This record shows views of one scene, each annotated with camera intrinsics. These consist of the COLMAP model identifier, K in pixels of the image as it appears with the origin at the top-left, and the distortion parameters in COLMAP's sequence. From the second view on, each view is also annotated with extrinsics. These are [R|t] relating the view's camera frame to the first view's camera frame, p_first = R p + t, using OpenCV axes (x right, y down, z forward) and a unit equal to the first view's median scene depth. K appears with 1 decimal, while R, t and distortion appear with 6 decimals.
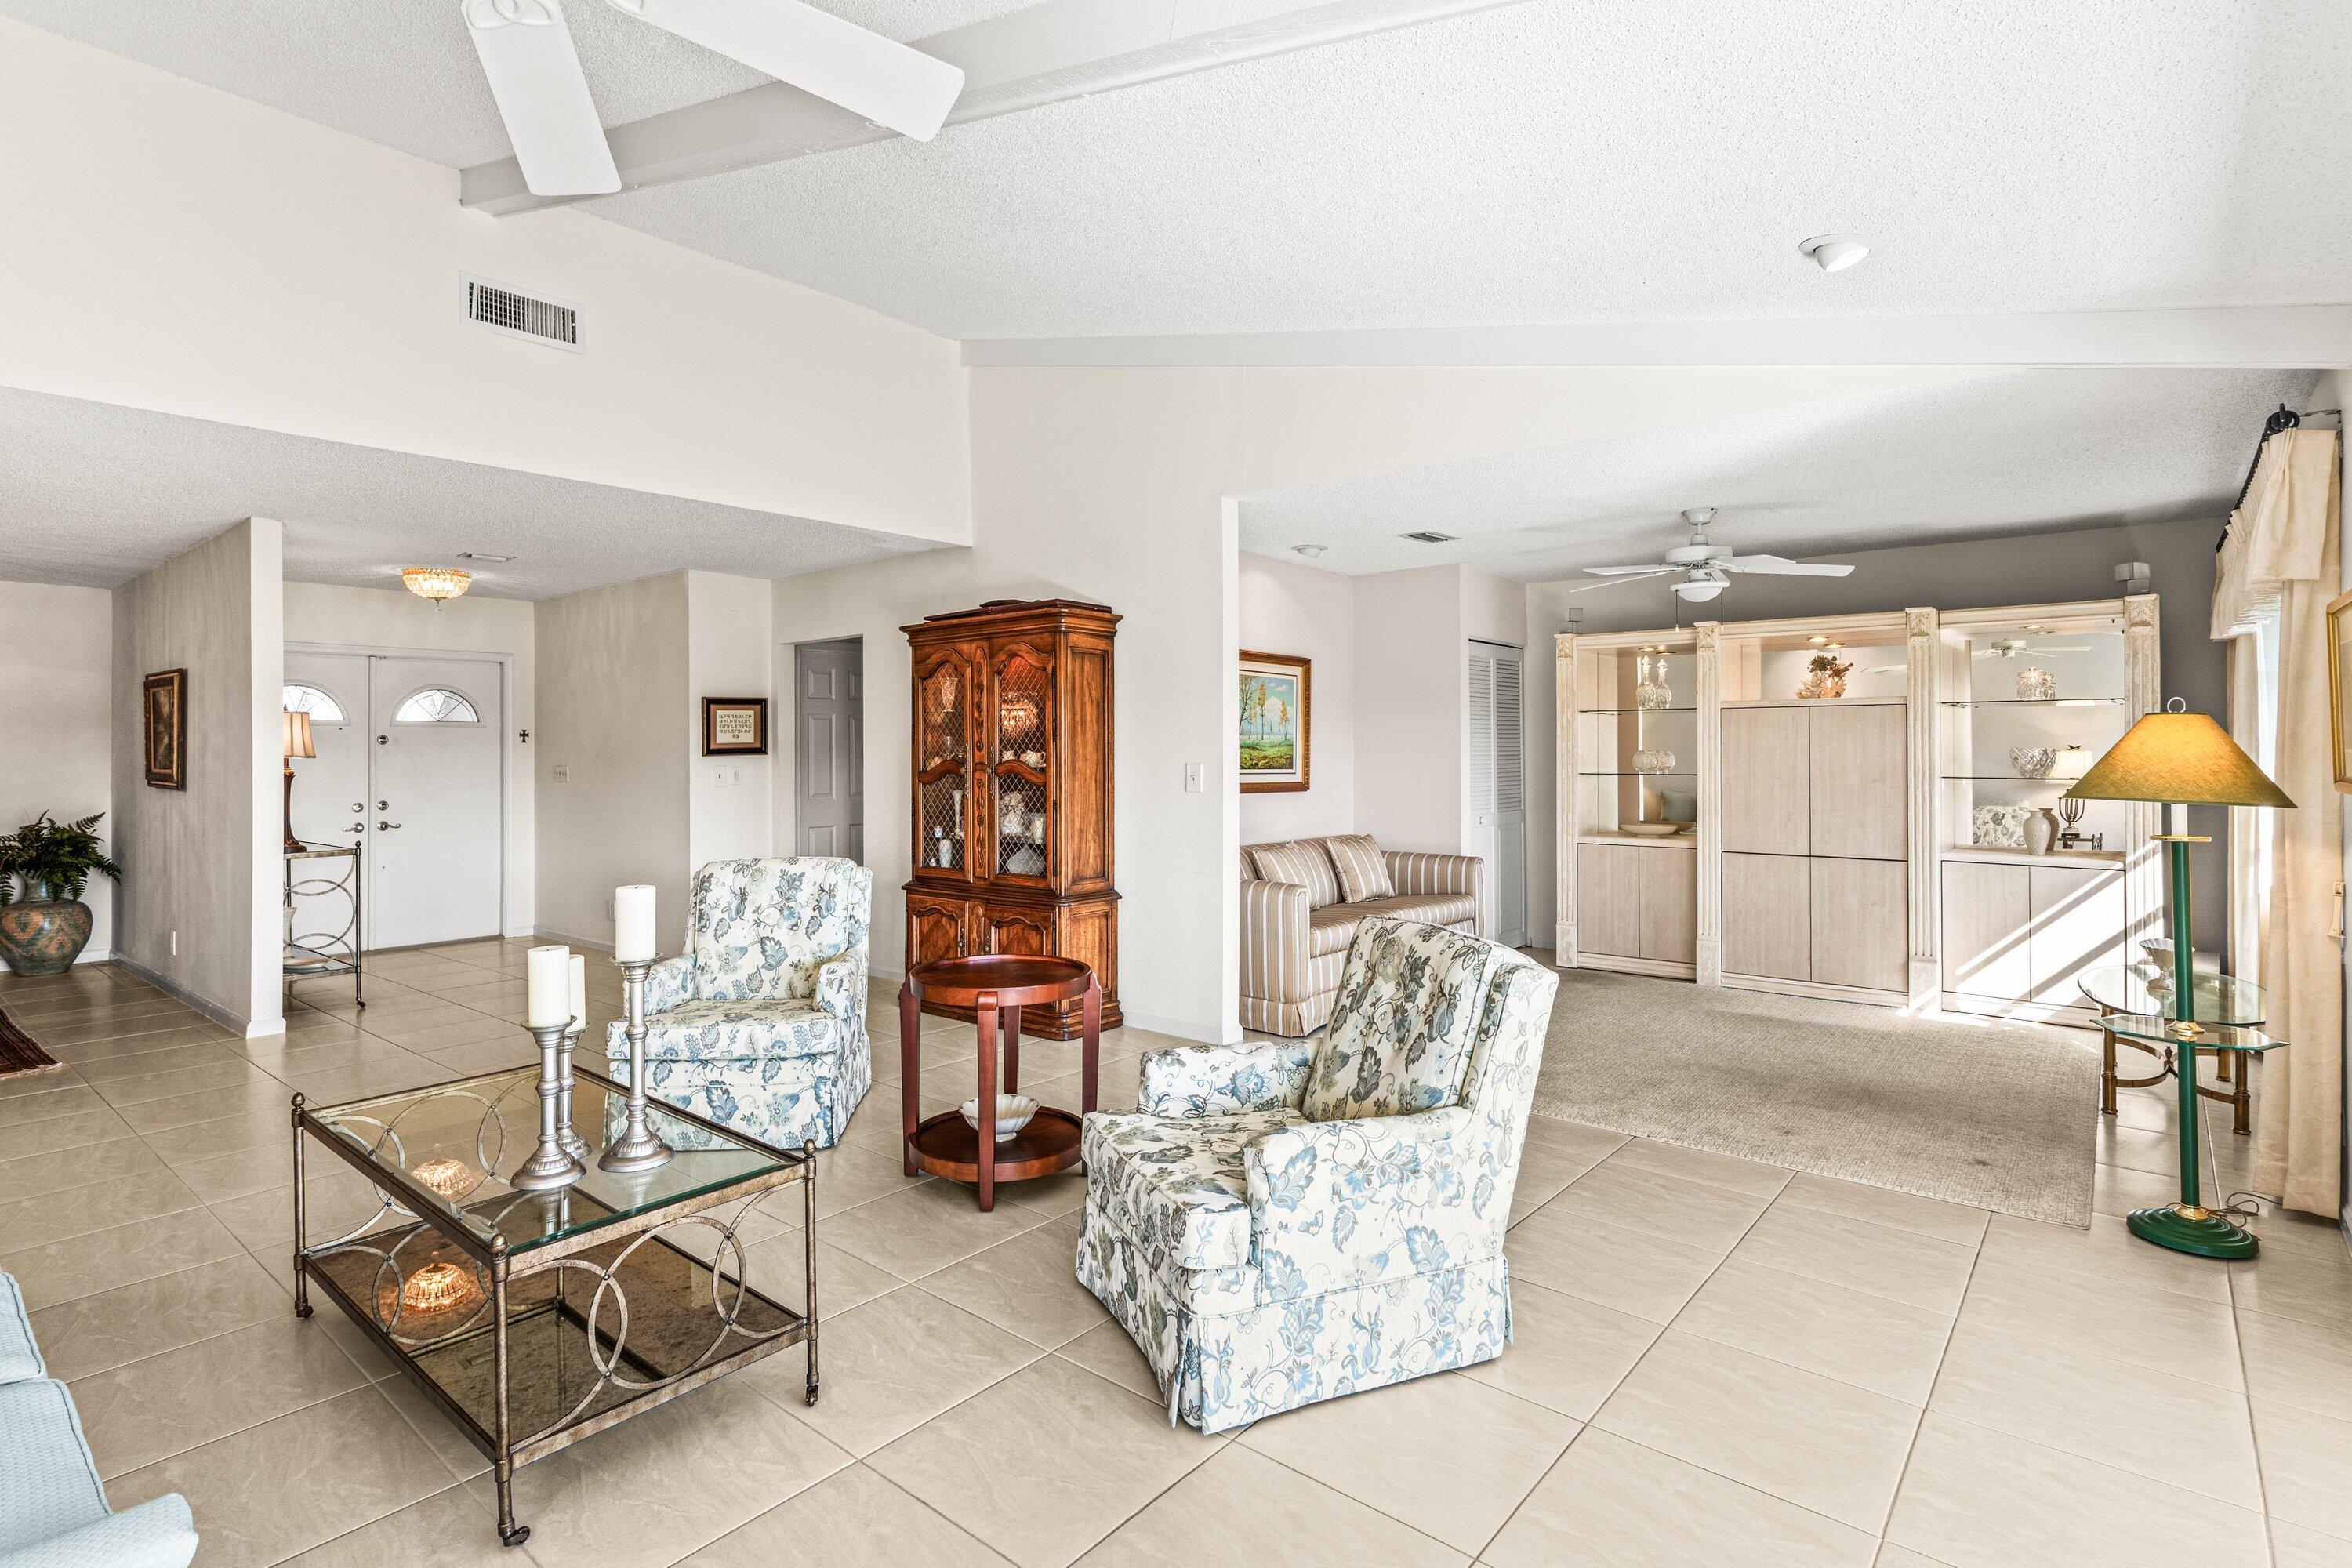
lens RADIAL K [[1196.3, 0, 1145.8], [0, 1196.3, 746.3], [0, 0, 1]] dist [0.002967, 0.000105]
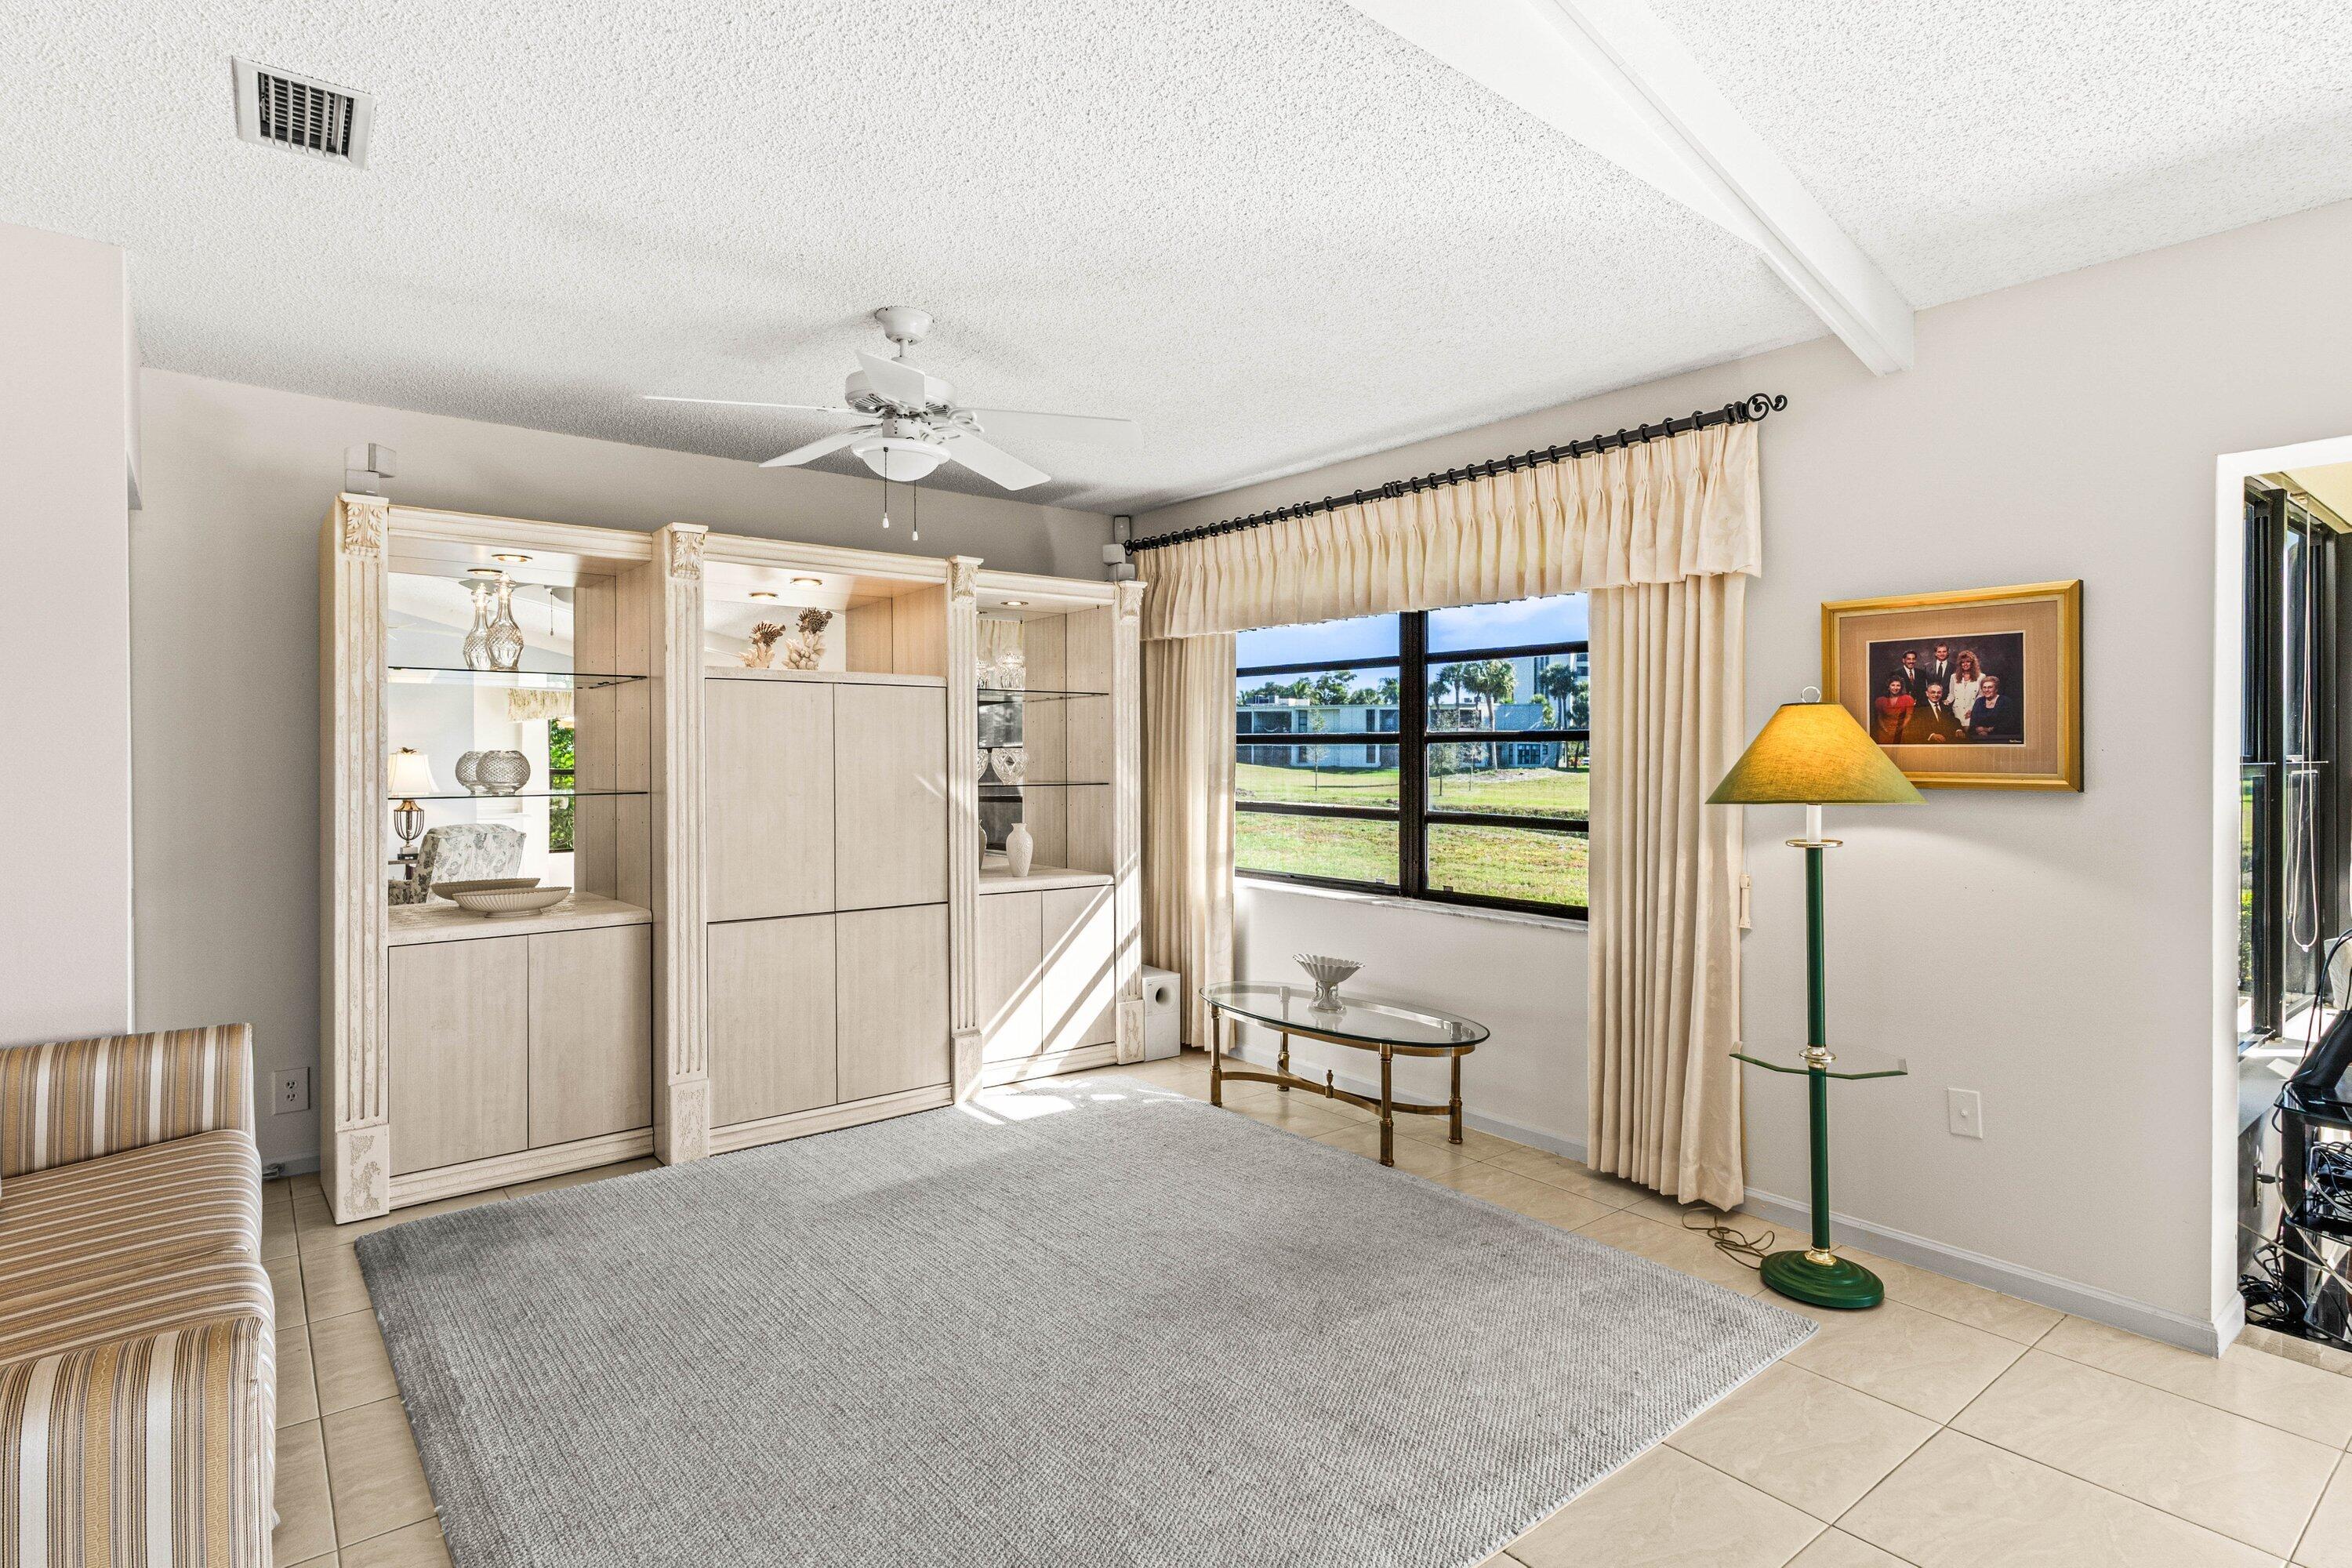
lens RADIAL K [[1196.3, 0, 1192.2], [0, 1196.3, 757.3], [0, 0, 1]] dist [0.002967, 0.000105]
pose [[0.174043, 0.004369, 0.984728, -0.049715], [-0.003095, 0.999988, -0.003889, 0.009314], [-0.984733, -0.002371, 0.174054, 0.664206]]
